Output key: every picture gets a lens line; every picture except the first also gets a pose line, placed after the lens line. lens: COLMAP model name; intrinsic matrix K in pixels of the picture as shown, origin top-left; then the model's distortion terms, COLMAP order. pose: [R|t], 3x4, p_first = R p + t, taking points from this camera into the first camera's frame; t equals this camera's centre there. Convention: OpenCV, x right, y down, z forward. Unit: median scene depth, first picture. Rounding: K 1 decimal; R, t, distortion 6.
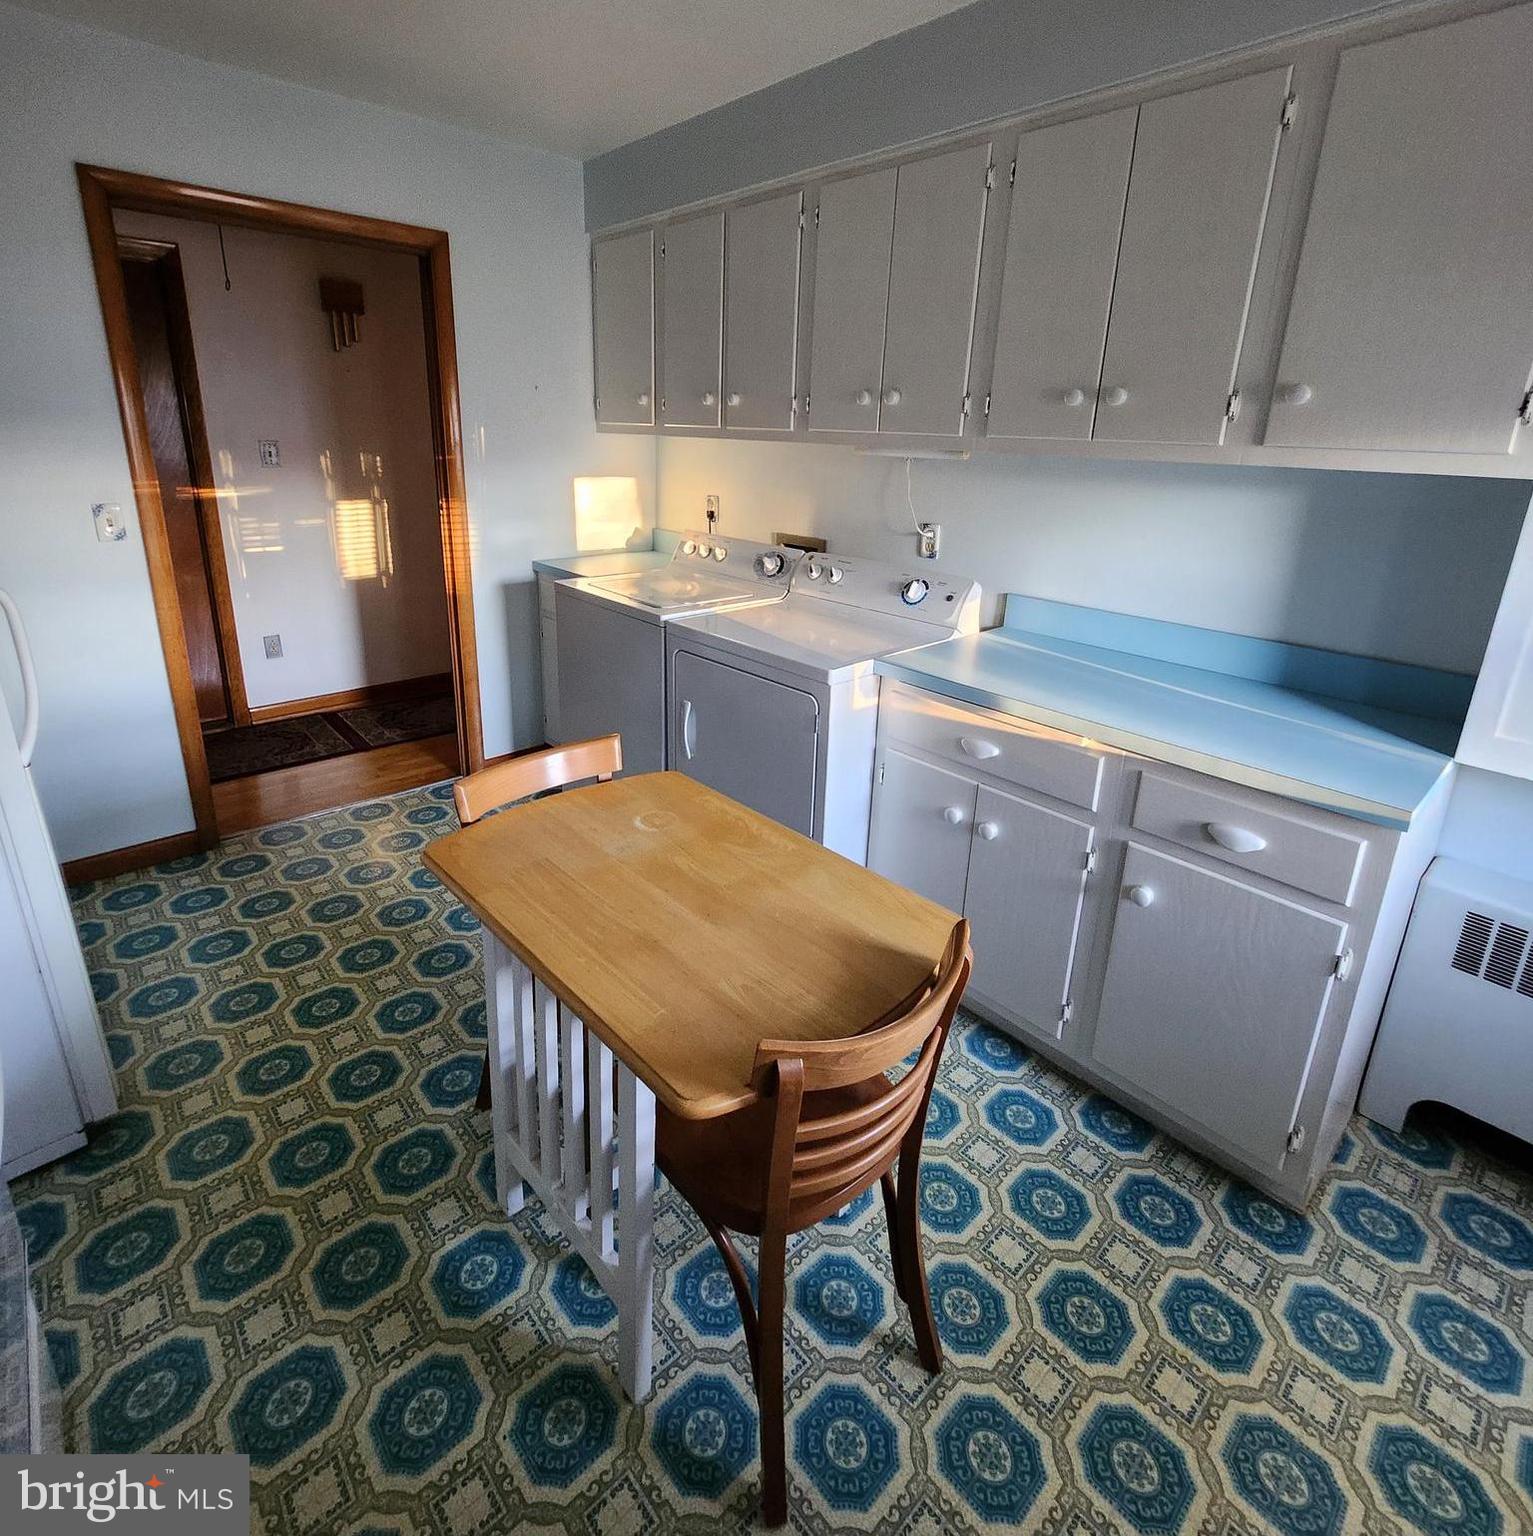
lens RADIAL K [[791.8, 0, 754.5], [0, 791.8, 665.1], [0, 0, 1]] dist [-0.003340, 0.003672]
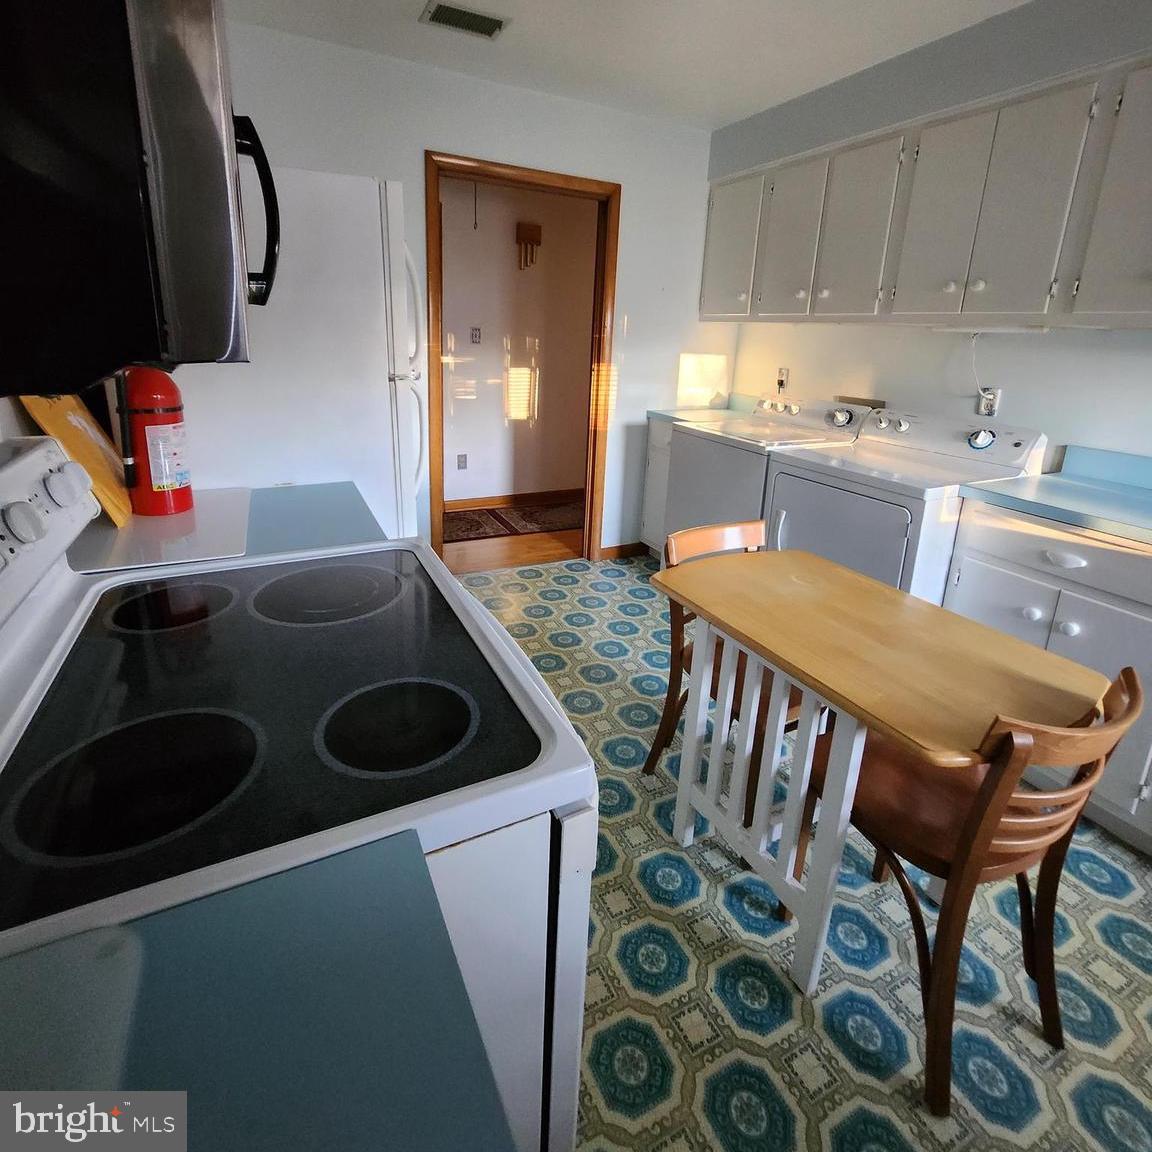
lens RADIAL K [[593.8, 0, 581.0], [0, 593.8, 481.5], [0, 0, 1]] dist [-0.003340, 0.003672]
pose [[0.964698, 0.074849, -0.252497, -0.176934], [-0.087658, 0.995353, -0.039851, 0.071023], [0.248341, 0.060578, 0.966777, -0.068991]]
